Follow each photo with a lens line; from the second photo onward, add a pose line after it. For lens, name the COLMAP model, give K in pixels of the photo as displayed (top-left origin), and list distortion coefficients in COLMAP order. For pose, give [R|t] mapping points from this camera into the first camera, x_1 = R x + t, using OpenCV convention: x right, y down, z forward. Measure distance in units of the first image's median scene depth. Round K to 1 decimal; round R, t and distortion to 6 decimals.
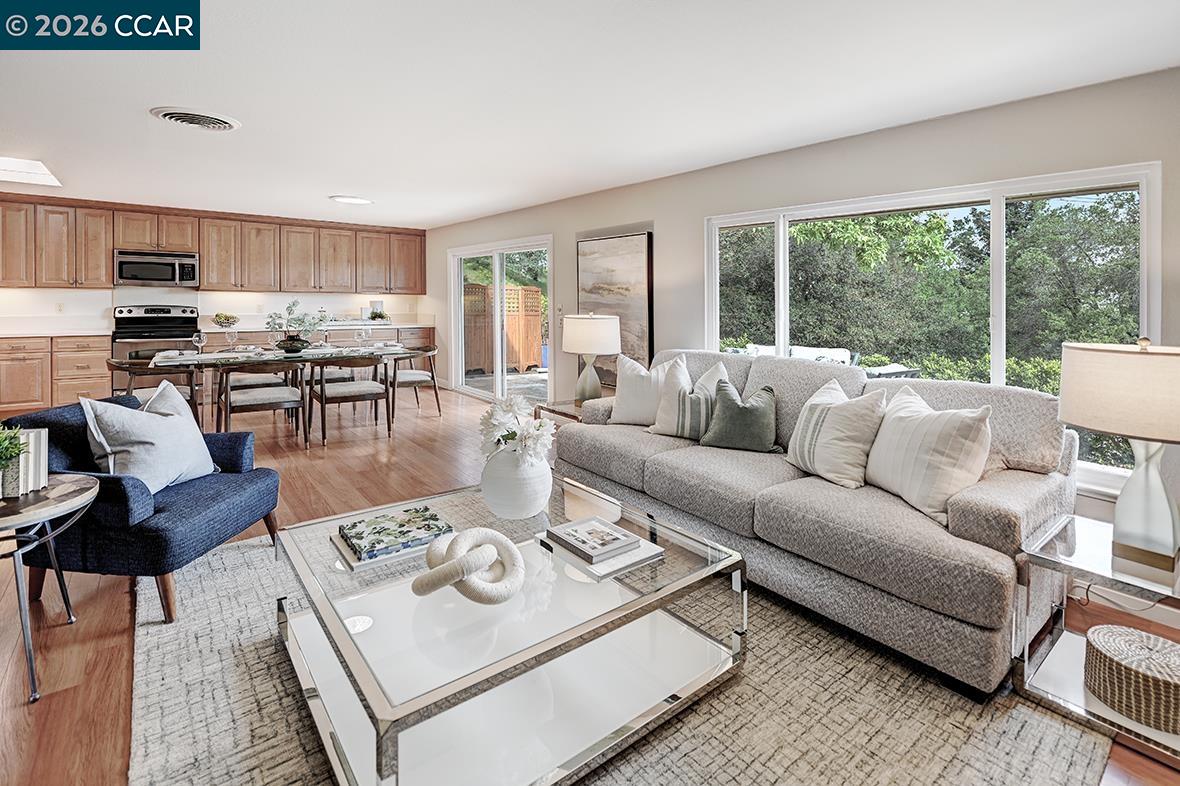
lens RADIAL K [[564.0, 0, 653.8], [0, 564.0, 309.6], [0, 0, 1]] dist [-0.008844, -0.000580]
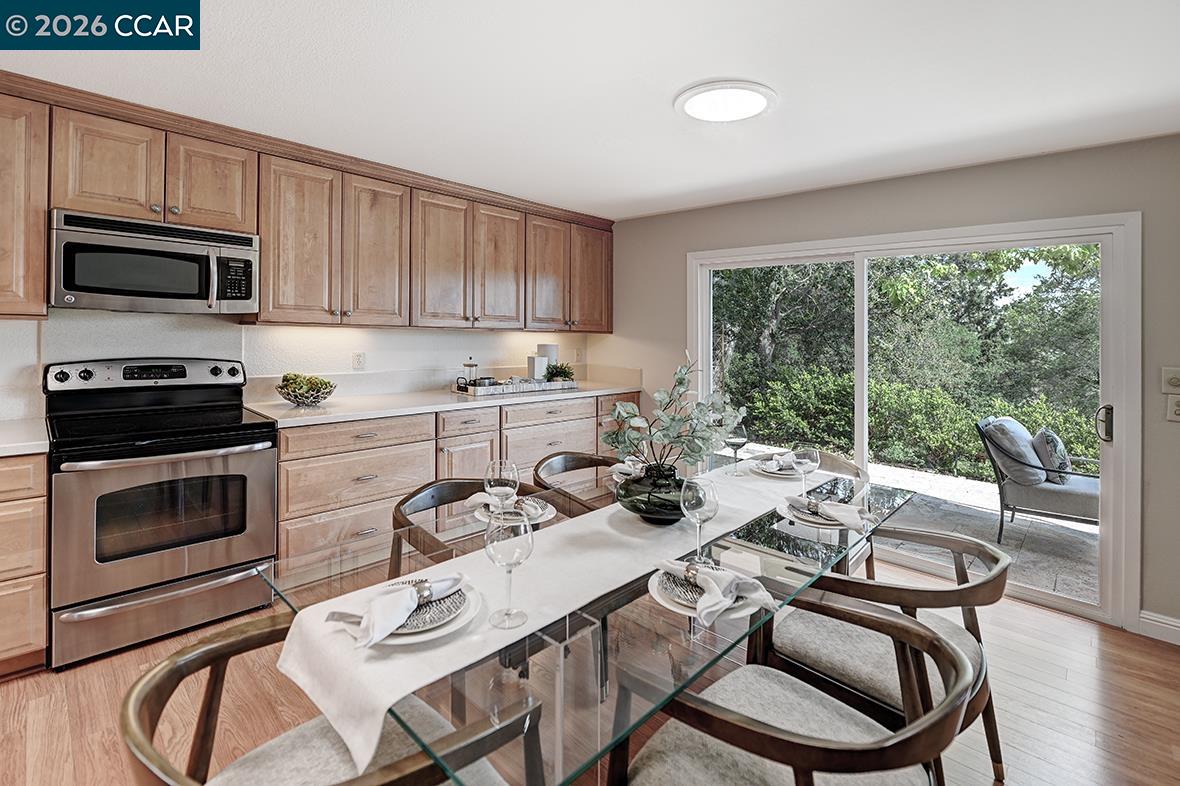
lens RADIAL K [[564.0, 0, 639.8], [0, 564.0, 342.2], [0, 0, 1]] dist [-0.008844, -0.000580]
pose [[0.992426, 0.009640, 0.122464, -0.611713], [-0.009661, 0.999953, -0.000423, -0.023693], [-0.122463, -0.000764, 0.992473, 0.574803]]
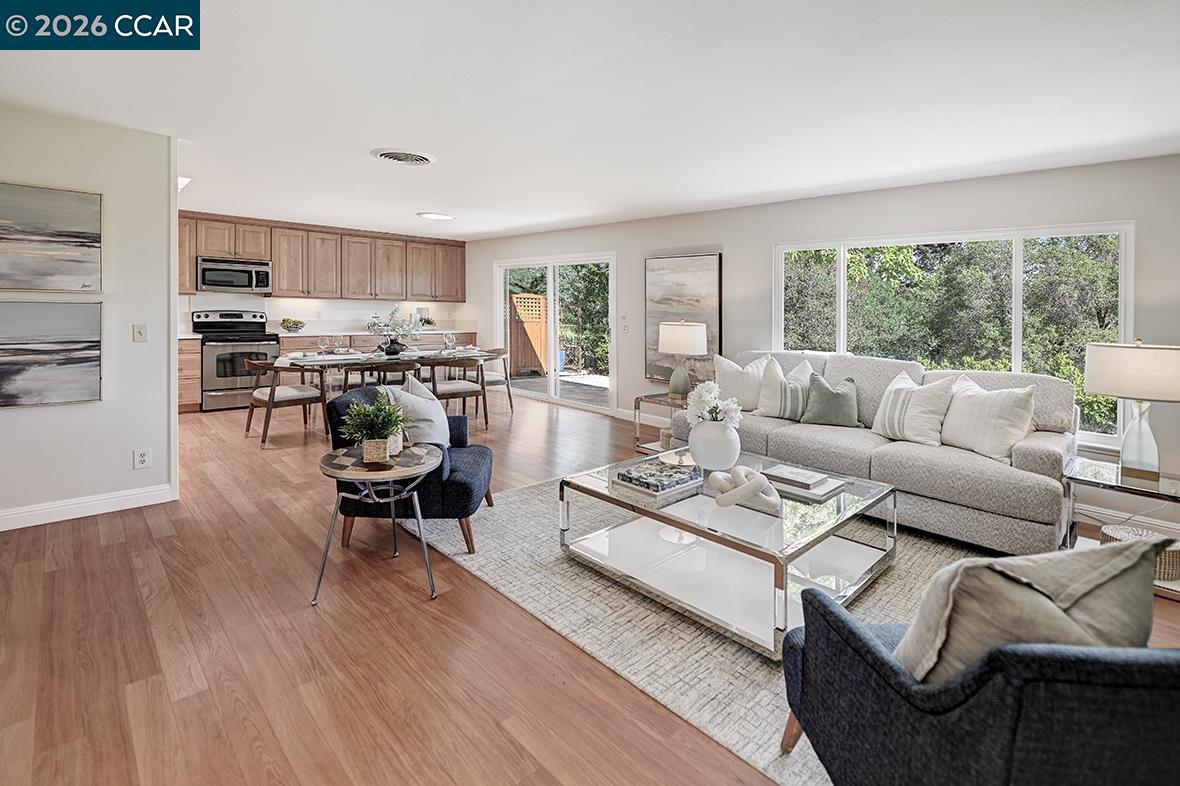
lens RADIAL K [[564.0, 0, 660.0], [0, 564.0, 322.3], [0, 0, 1]] dist [-0.008844, -0.000580]
pose [[0.992942, 0.006264, 0.118438, -0.225236], [-0.007285, 0.999940, 0.008192, 0.000080], [-0.118380, -0.008997, 0.992928, -0.141344]]
